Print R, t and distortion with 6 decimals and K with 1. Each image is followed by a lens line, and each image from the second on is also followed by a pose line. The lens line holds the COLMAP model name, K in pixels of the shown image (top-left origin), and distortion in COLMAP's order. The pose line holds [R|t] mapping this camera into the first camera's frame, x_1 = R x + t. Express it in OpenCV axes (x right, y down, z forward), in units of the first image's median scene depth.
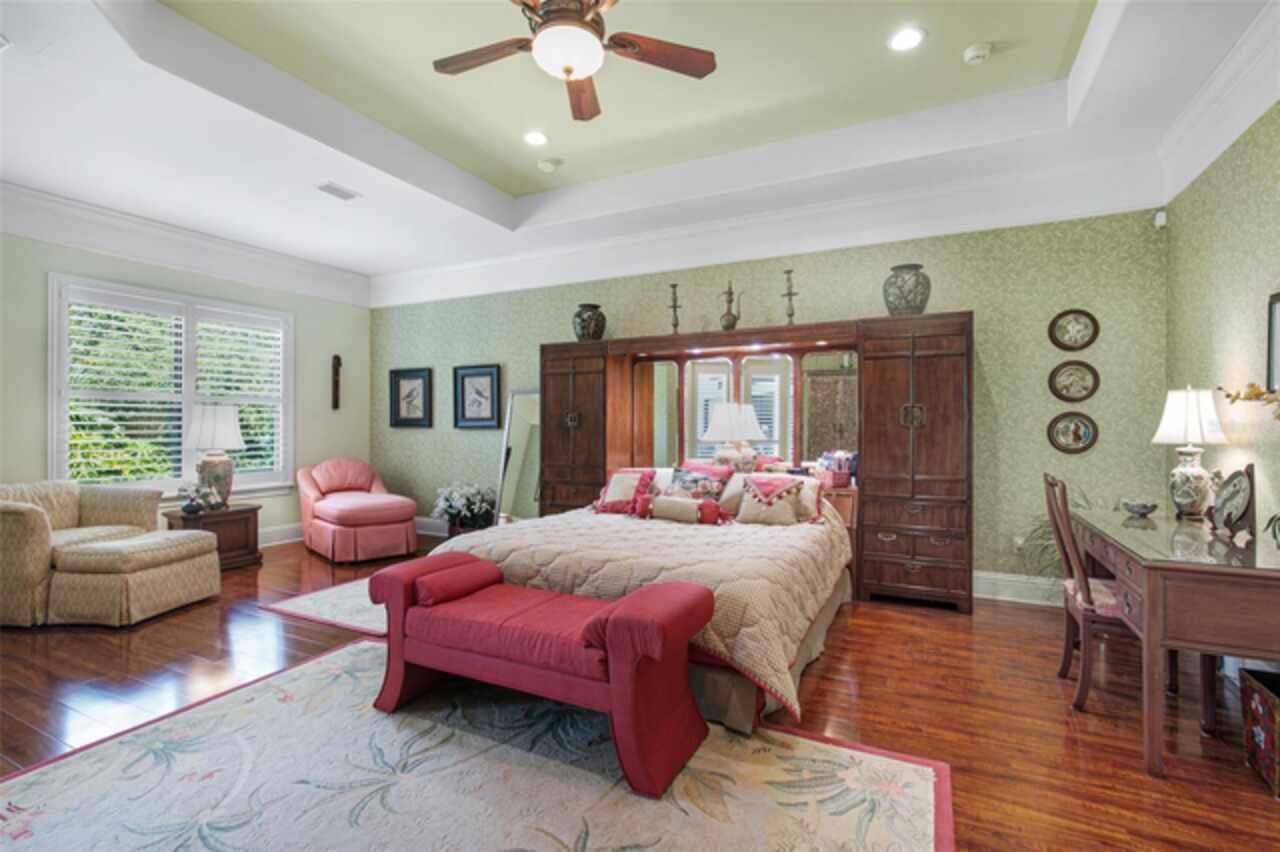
lens RADIAL K [[580.9, 0, 641.4], [0, 580.9, 423.0], [0, 0, 1]] dist [-0.011135, 0.000183]
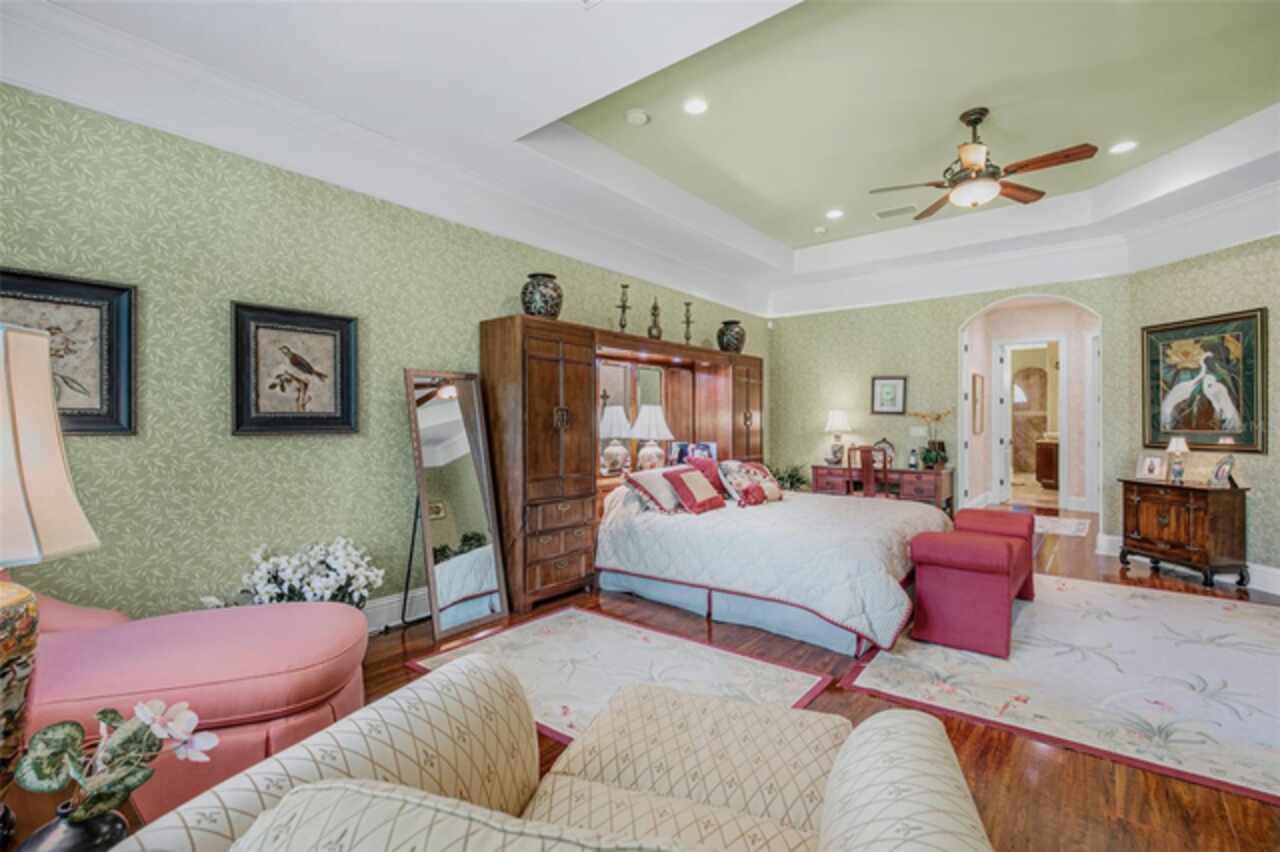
lens RADIAL K [[580.9, 0, 646.0], [0, 580.9, 429.0], [0, 0, 1]] dist [-0.011135, 0.000183]
pose [[0.178934, -0.014558, 0.983753, -0.868262], [-0.002632, 0.999880, 0.015275, -0.004657], [-0.983858, -0.005323, 0.178874, 0.739299]]
